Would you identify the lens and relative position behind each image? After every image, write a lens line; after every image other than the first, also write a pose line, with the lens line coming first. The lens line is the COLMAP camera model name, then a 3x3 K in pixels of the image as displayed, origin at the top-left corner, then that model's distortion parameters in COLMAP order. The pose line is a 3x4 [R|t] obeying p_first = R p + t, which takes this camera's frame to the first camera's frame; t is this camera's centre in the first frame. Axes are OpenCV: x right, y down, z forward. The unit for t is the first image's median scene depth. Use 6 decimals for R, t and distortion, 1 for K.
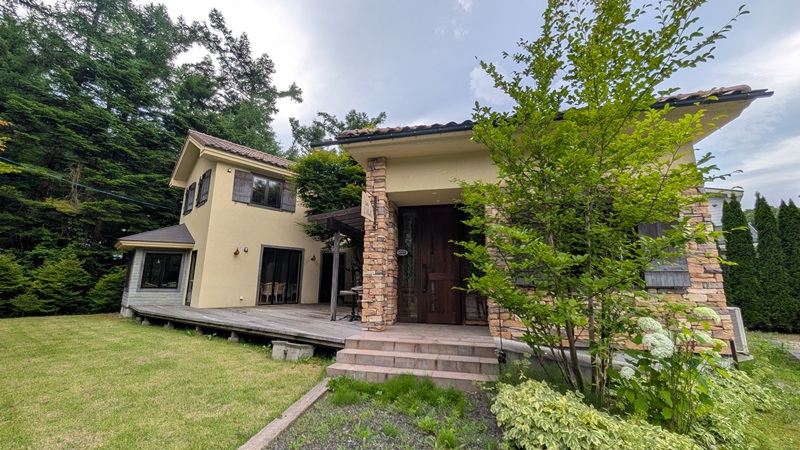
lens RADIAL K [[301.1, 0, 401.1], [0, 301.1, 226.2], [0, 0, 1]] dist [0.000587, 0.000011]
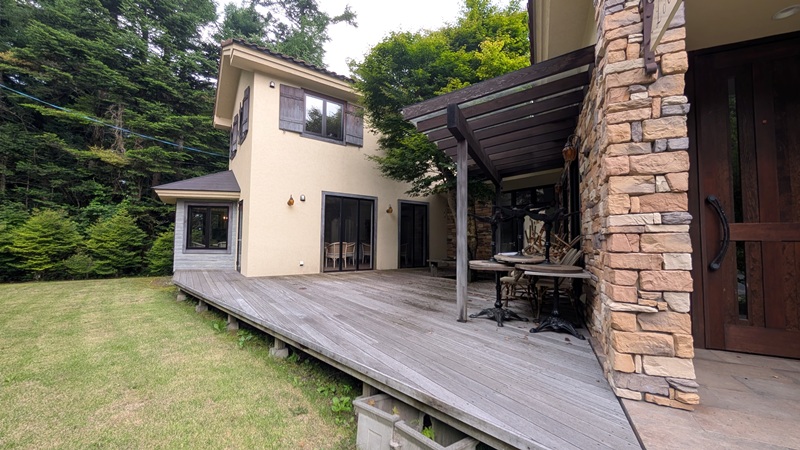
lens RADIAL K [[301.1, 0, 399.2], [0, 301.1, 224.5], [0, 0, 1]] dist [0.000587, 0.000011]
pose [[0.980778, -0.009631, -0.194891, -0.129757], [0.035297, 0.991061, 0.128652, 0.050275], [0.191910, -0.133058, 0.972351, 0.293692]]
